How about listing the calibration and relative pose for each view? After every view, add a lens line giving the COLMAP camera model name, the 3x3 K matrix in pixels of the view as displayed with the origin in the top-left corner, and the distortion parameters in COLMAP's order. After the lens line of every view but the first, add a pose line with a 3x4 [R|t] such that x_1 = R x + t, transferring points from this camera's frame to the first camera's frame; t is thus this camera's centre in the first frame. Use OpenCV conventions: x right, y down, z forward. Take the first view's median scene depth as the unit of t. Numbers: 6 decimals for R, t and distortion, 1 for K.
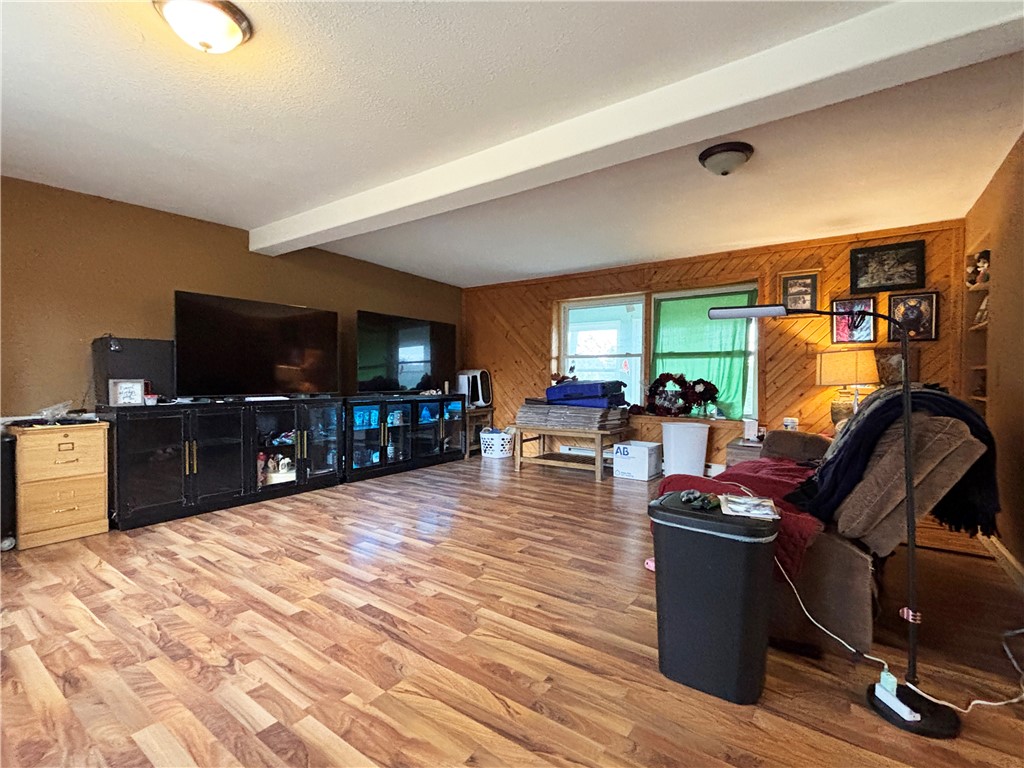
lens RADIAL K [[476.8, 0, 511.3], [0, 476.8, 383.8], [0, 0, 1]] dist [-0.009644, 0.001532]
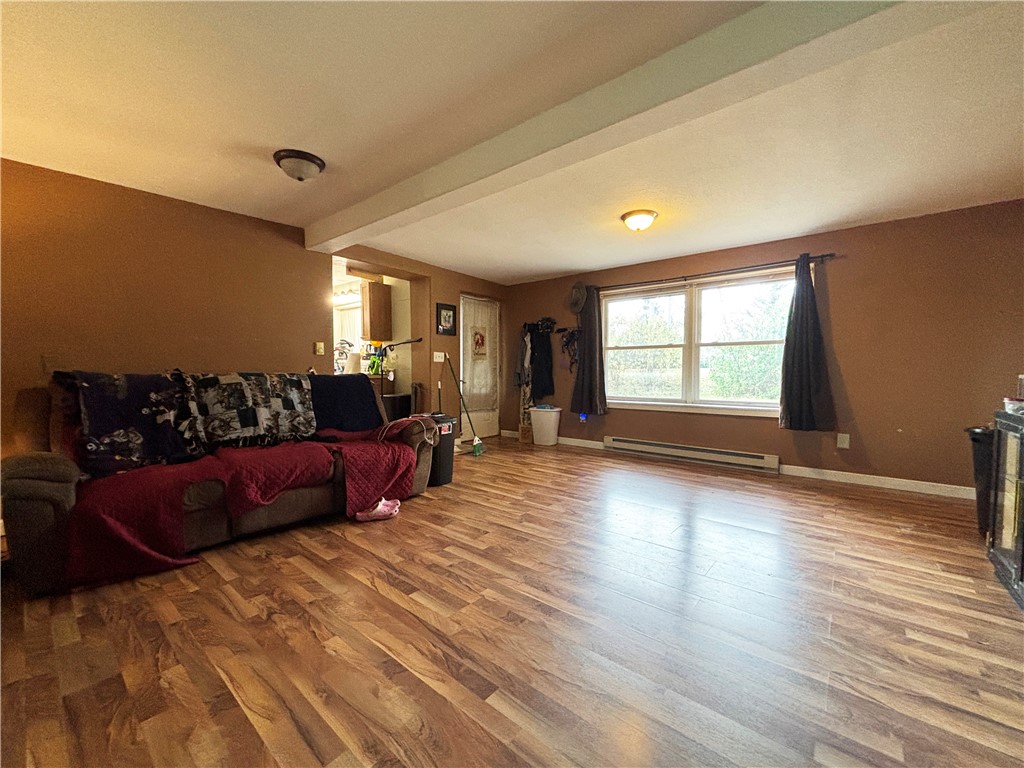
lens RADIAL K [[406.9, 0, 512.1], [0, 406.9, 383.2], [0, 0, 1]] dist [0.002012, -0.000038]
pose [[-0.997626, -0.007219, 0.068491, -0.094345], [-0.003628, 0.998619, 0.052411, -0.028849], [-0.068775, 0.052038, -0.996274, 1.830876]]
